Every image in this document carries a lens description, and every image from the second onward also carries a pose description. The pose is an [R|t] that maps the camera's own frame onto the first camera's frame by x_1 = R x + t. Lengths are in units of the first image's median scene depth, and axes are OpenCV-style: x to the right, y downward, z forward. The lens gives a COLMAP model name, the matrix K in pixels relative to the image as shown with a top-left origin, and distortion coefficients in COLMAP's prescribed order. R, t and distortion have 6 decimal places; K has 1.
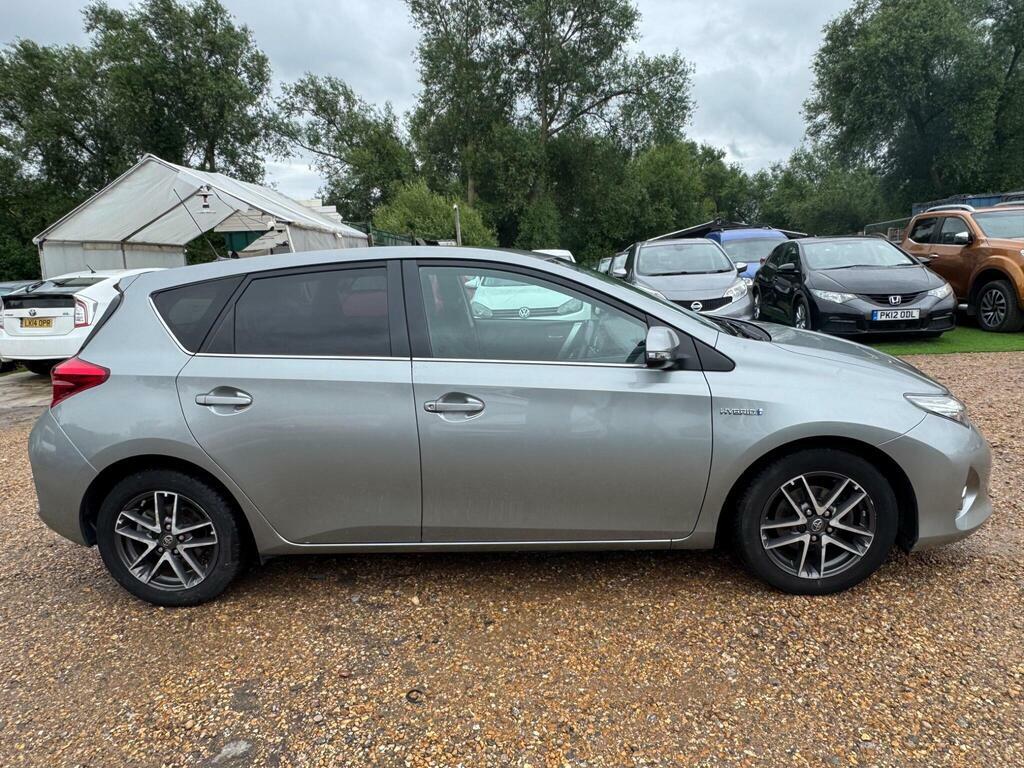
lens RADIAL K [[696.8, 0, 512.0], [0, 696.8, 384.0], [0, 0, 1]] dist [-0.002439, 0.001884]
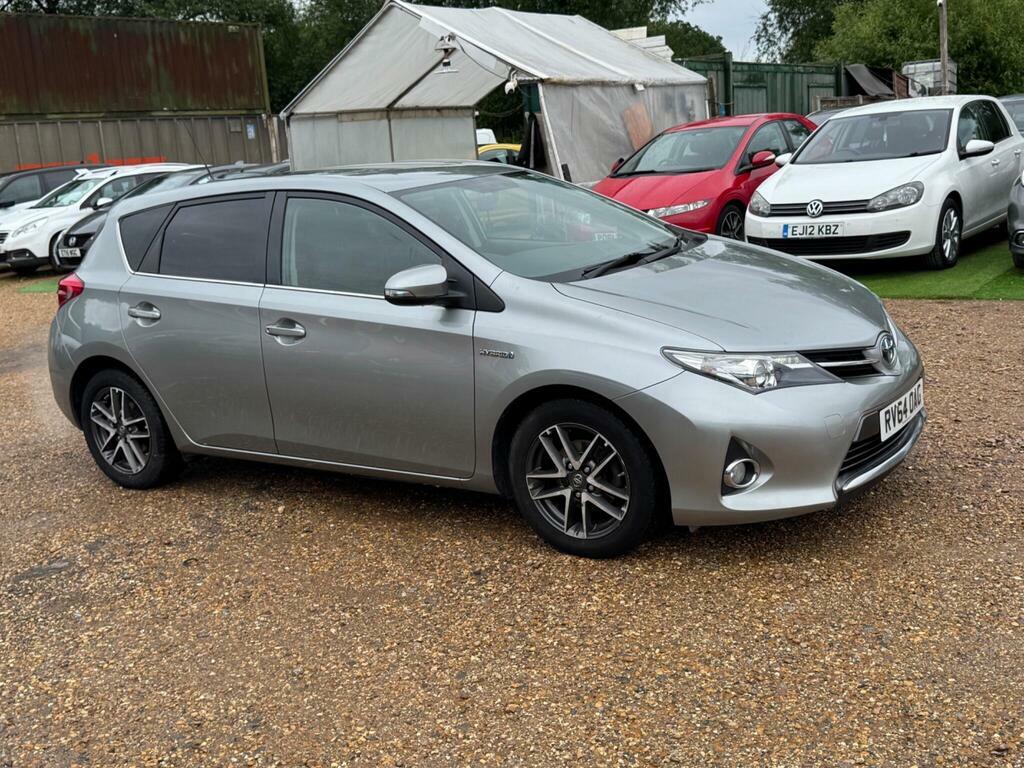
lens RADIAL K [[1279.9, 0, 528.0], [0, 1279.9, 398.8], [0, 0, 1]] dist [0.210575, -0.504942]
pose [[0.836598, 0.087613, -0.540766, 1.274719], [-0.046951, 0.994963, 0.088563, -0.055973], [0.545801, -0.048702, 0.836498, -0.466680]]
